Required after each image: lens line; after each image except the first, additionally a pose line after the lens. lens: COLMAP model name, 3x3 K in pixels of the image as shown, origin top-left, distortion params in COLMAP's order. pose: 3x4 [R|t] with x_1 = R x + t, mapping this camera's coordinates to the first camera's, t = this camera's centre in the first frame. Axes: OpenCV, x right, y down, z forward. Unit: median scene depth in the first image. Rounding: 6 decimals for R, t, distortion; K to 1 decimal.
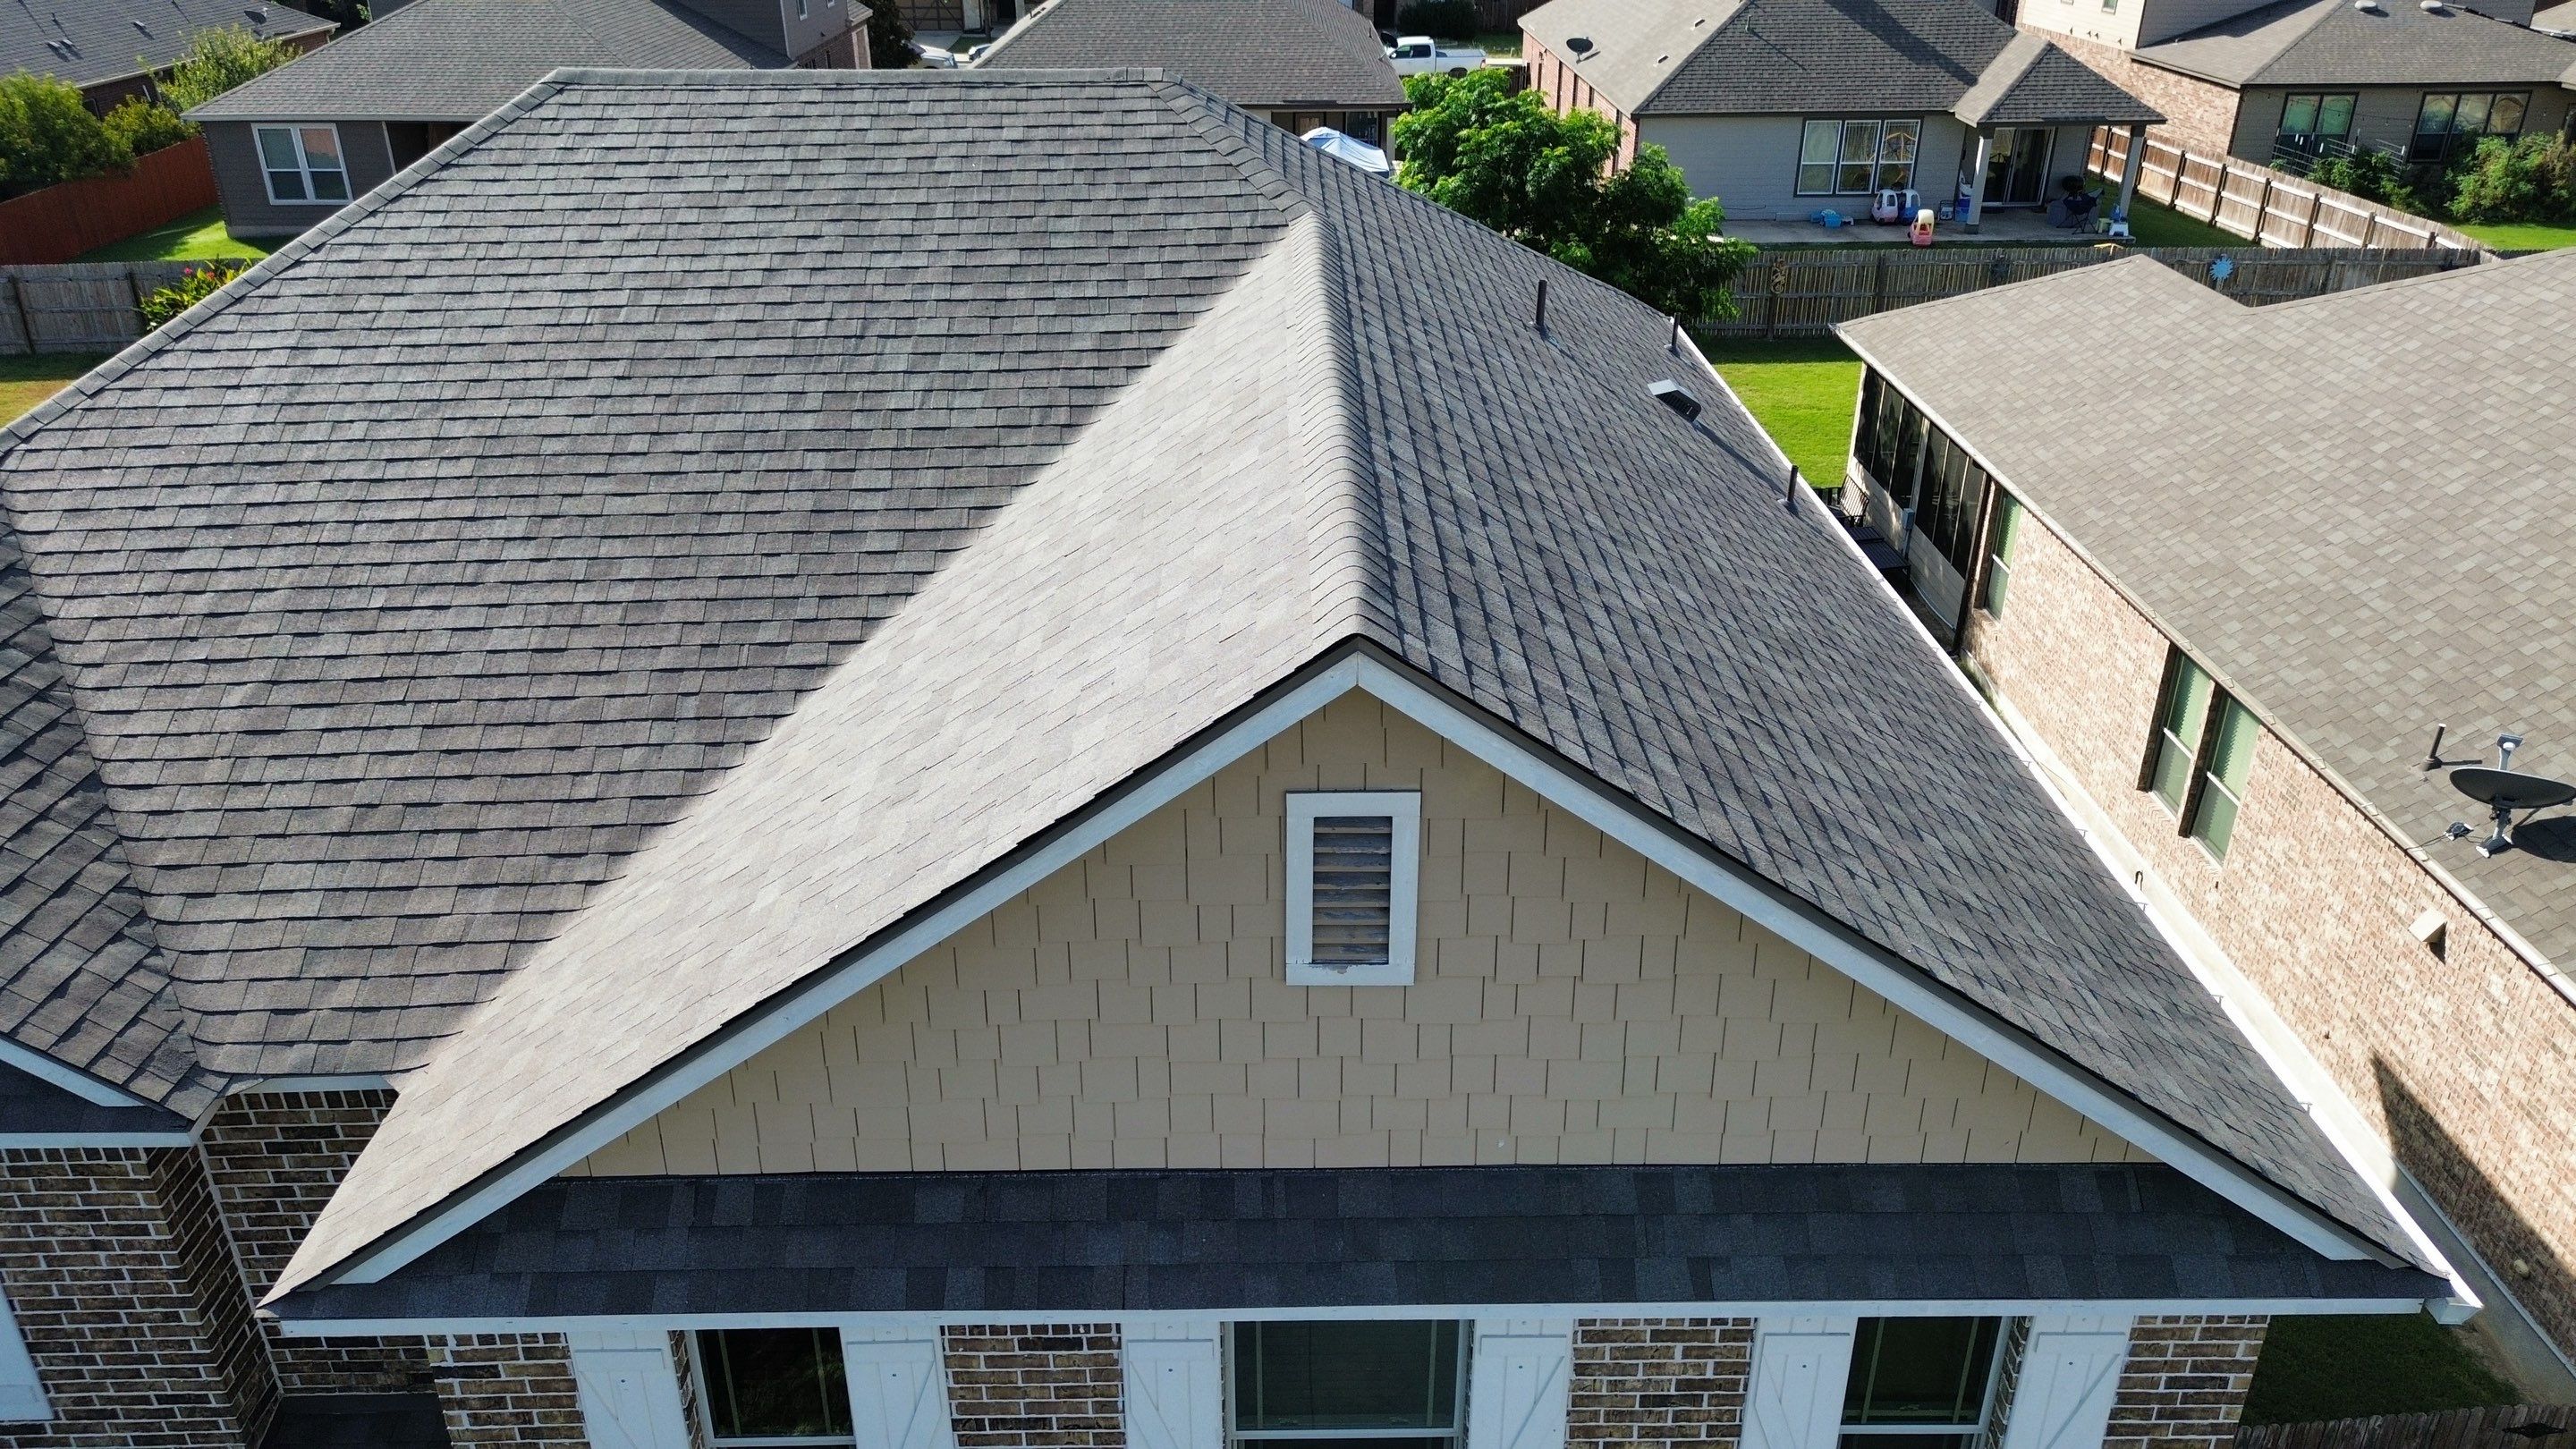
lens RADIAL K [[1809.4, 0, 1283.1], [0, 1809.4, 718.6], [0, 0, 1]] dist [0.103772, -0.115025]
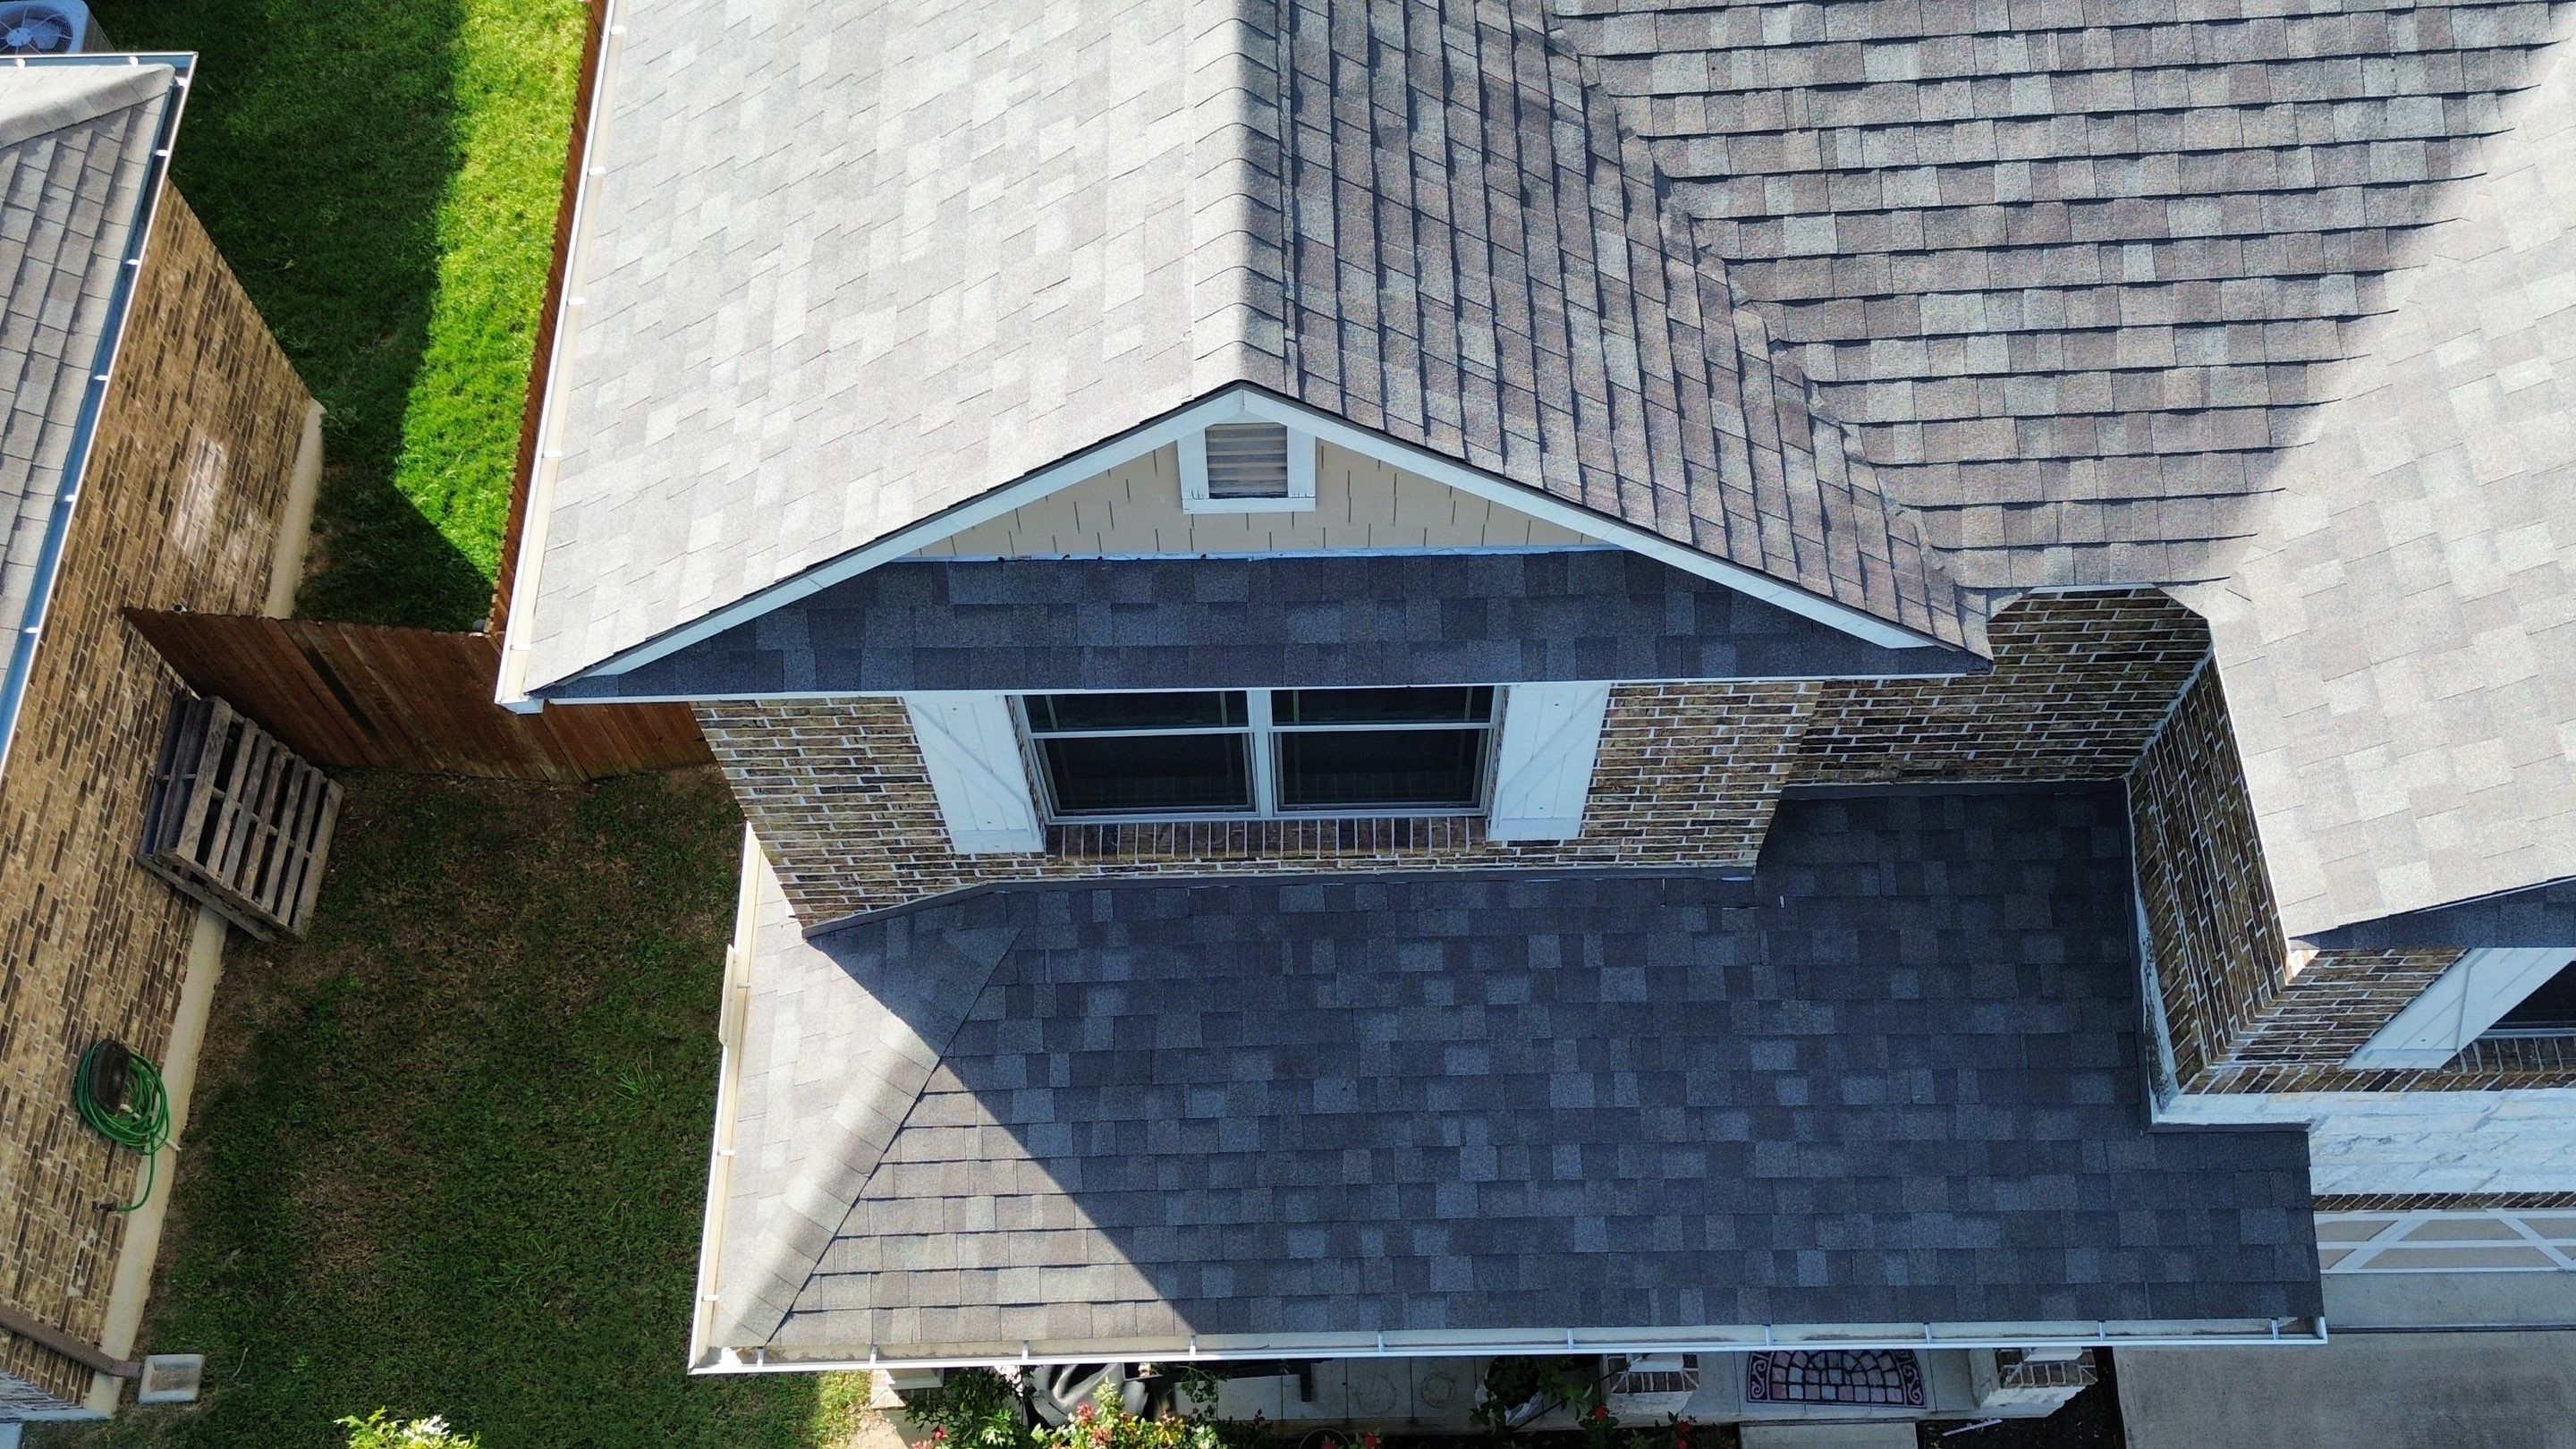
lens RADIAL K [[2308.1, 0, 1301.0], [0, 2308.1, 715.9], [0, 0, 1]] dist [0.123200, -0.156207]
pose [[0.999926, -0.012145, -0.000477, -0.665901], [0.010190, 0.816272, 0.577577, -0.287620], [-0.006625, -0.577540, 0.816336, 0.071293]]
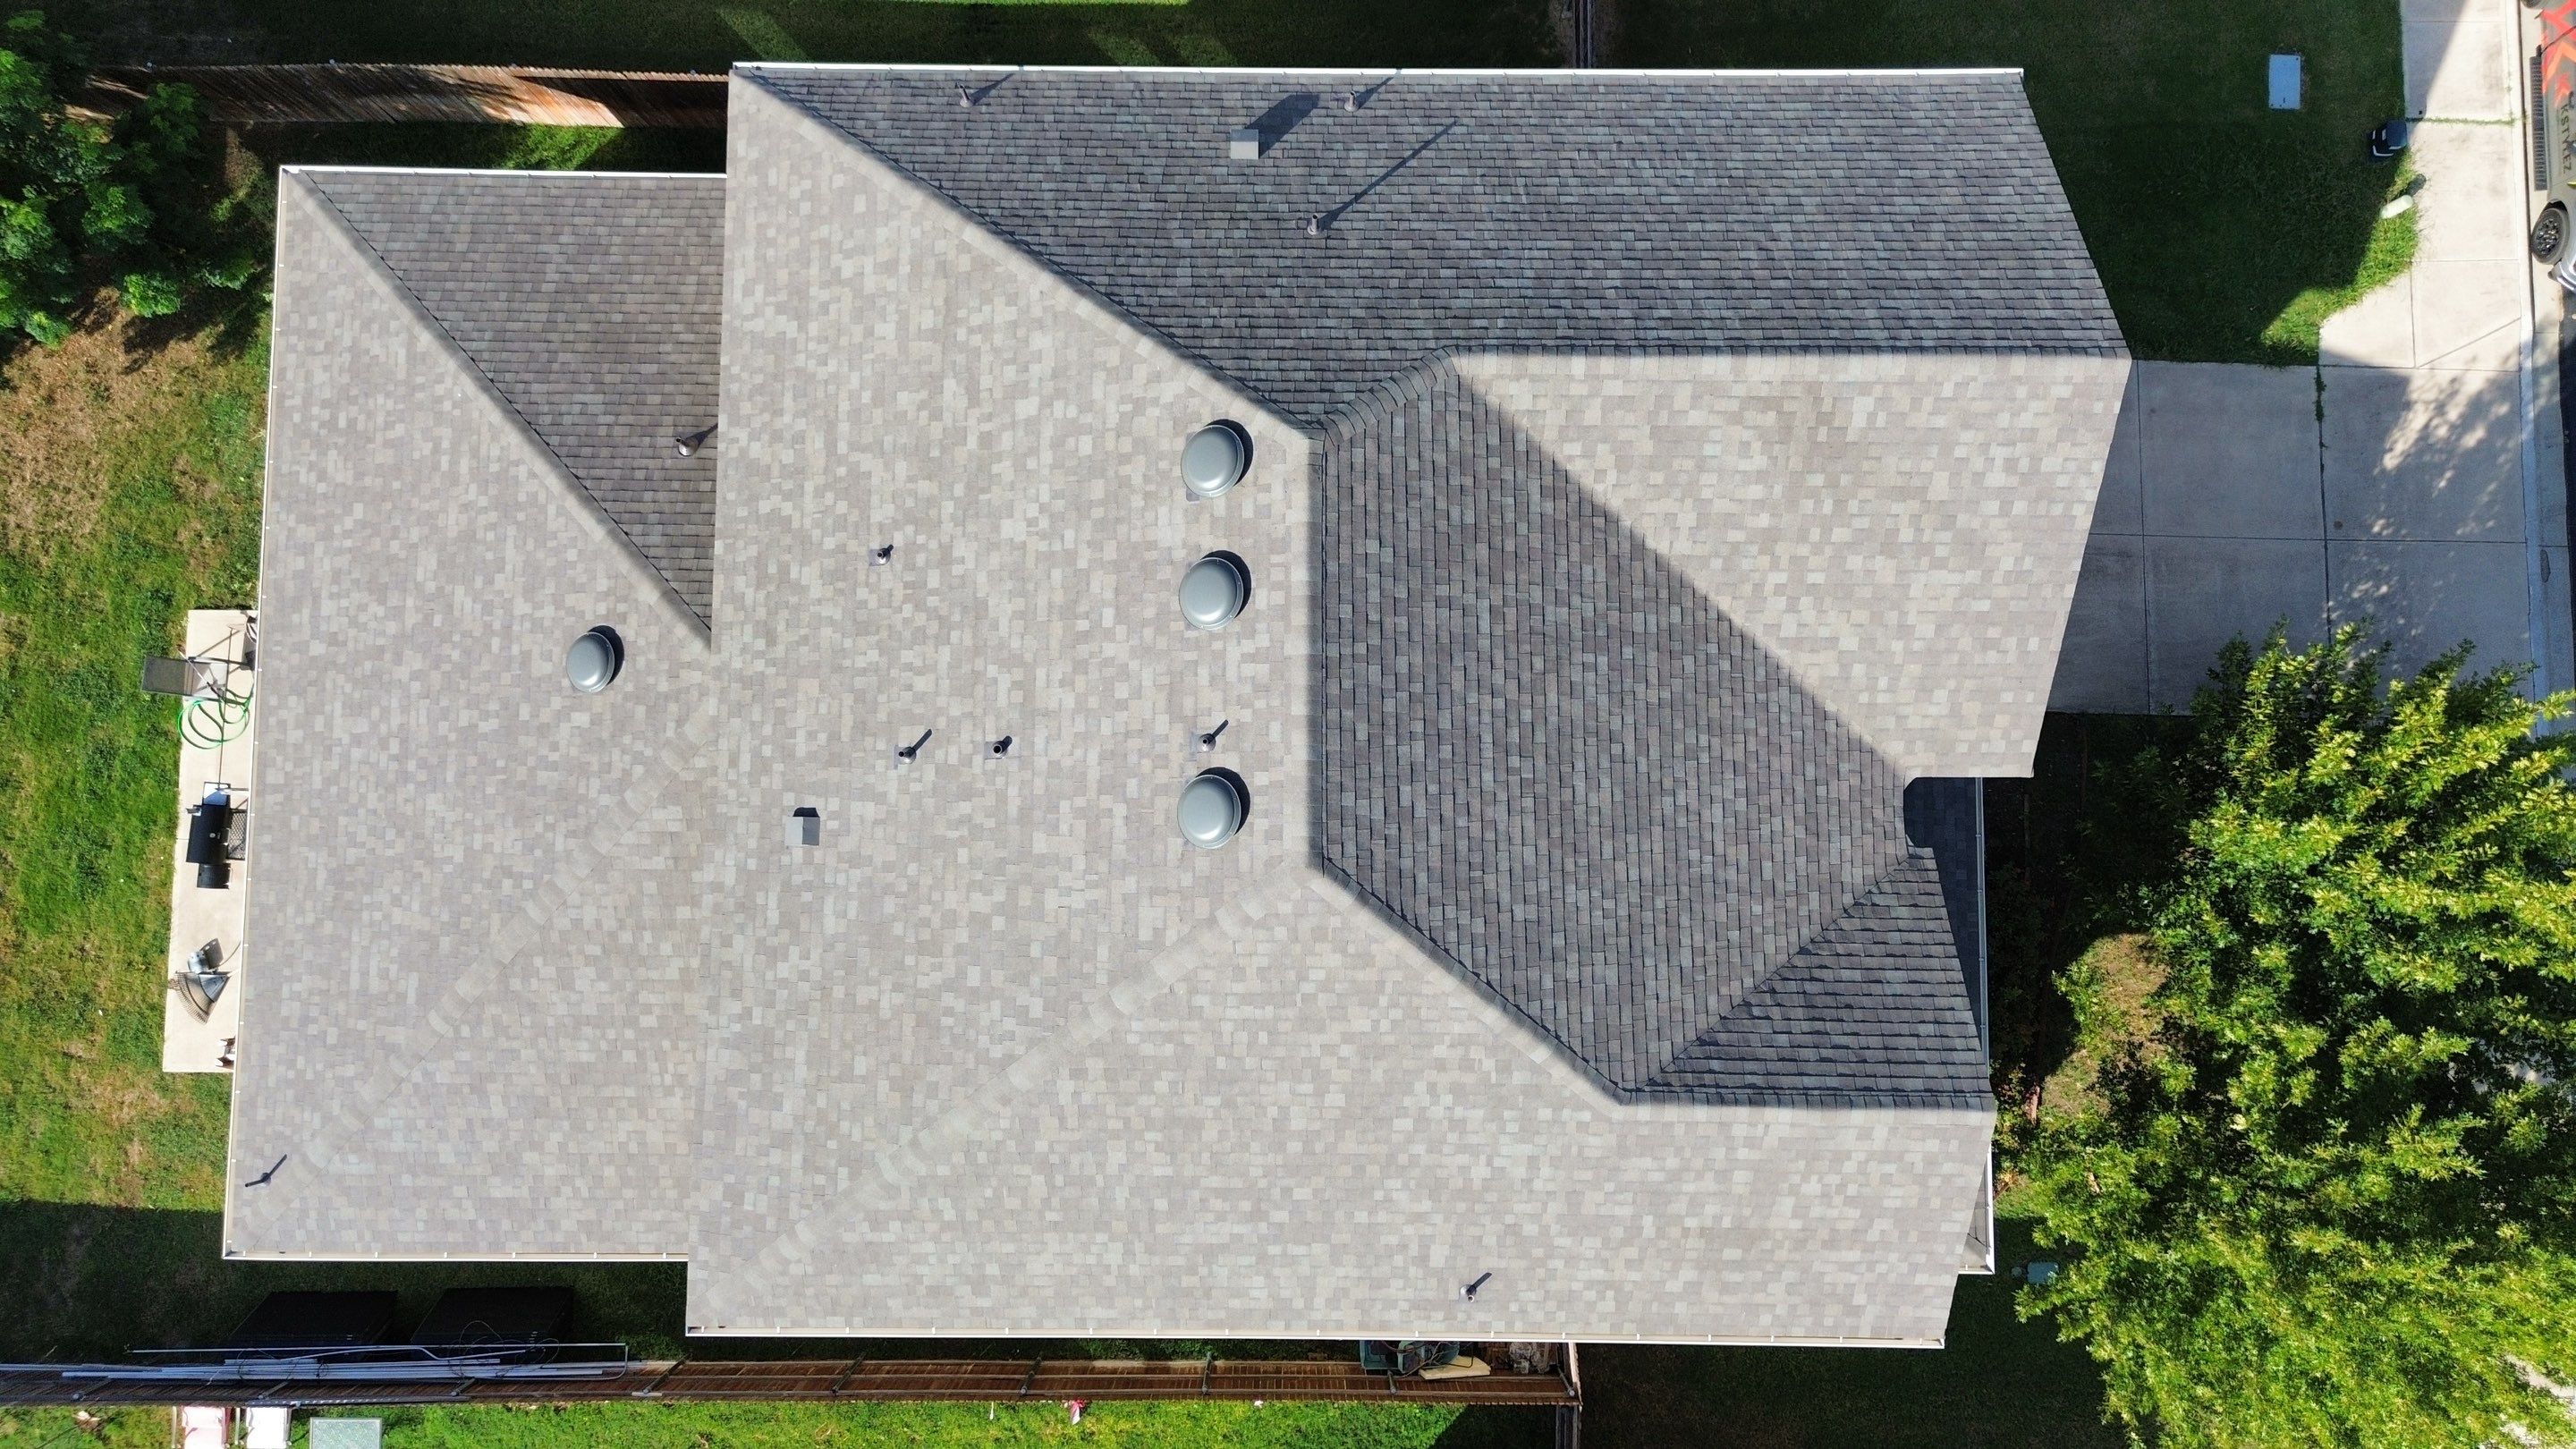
lens RADIAL K [[1809.4, 0, 1283.1], [0, 1809.4, 718.6], [0, 0, 1]] dist [0.103772, -0.115025]
pose [[0.014347, -0.995669, 0.091860, -0.481118], [0.450201, 0.088463, 0.888534, -1.868719], [-0.892812, 0.028608, 0.449521, 0.471184]]
